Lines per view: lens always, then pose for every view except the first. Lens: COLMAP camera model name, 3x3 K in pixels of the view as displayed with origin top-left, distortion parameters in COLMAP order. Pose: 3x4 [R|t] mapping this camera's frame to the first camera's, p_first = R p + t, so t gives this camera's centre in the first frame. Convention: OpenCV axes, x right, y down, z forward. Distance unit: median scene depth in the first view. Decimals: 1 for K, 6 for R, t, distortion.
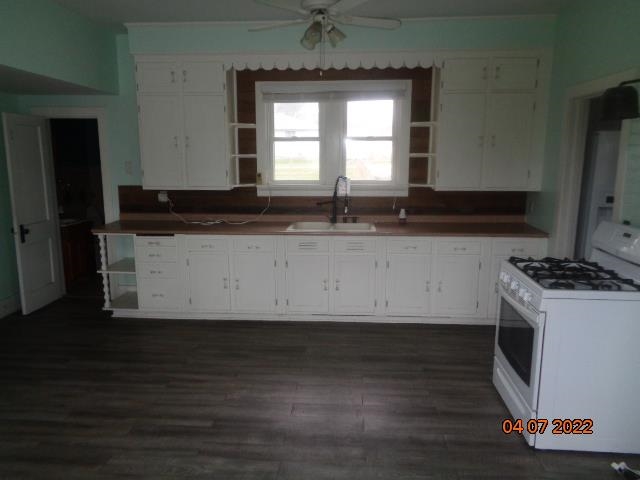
lens RADIAL K [[482.9, 0, 320.0], [0, 482.9, 240.0], [0, 0, 1]] dist [0.007066, 0.004750]
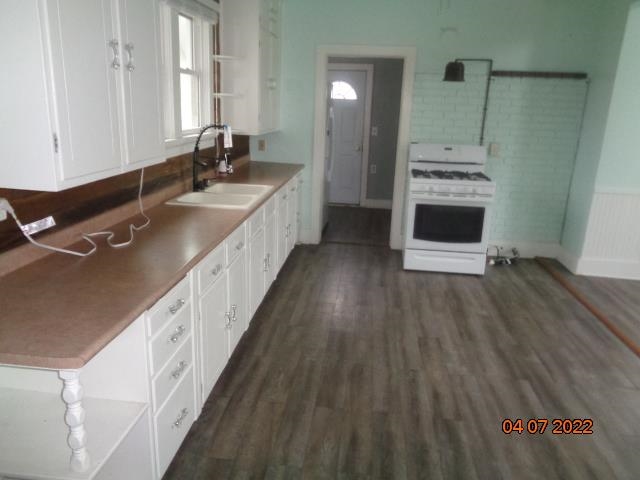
lens RADIAL K [[482.9, 0, 320.0], [0, 482.9, 240.0], [0, 0, 1]] dist [0.007066, 0.004750]
pose [[0.033740, -0.272322, 0.961615, -0.939332], [0.138606, 0.954140, 0.265341, -0.180812], [-0.989773, 0.124333, 0.069938, 1.102733]]
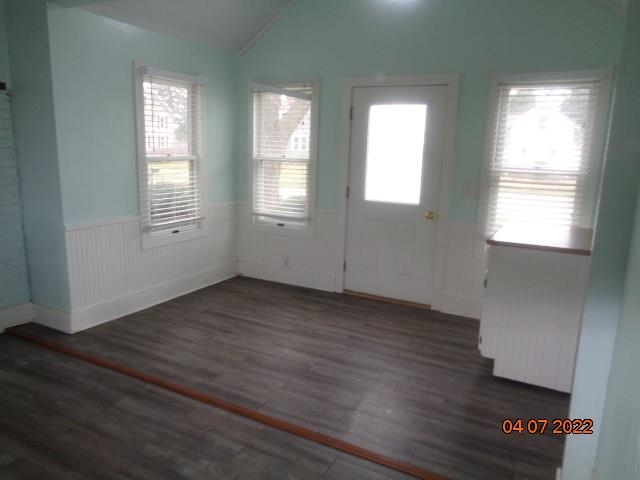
lens RADIAL K [[482.9, 0, 320.0], [0, 482.9, 240.0], [0, 0, 1]] dist [0.007066, 0.004750]
pose [[-0.912533, -0.112002, 0.393368, -0.555650], [0.040014, 0.932714, 0.358390, -0.194222], [-0.407040, 0.342783, -0.846651, 1.124269]]
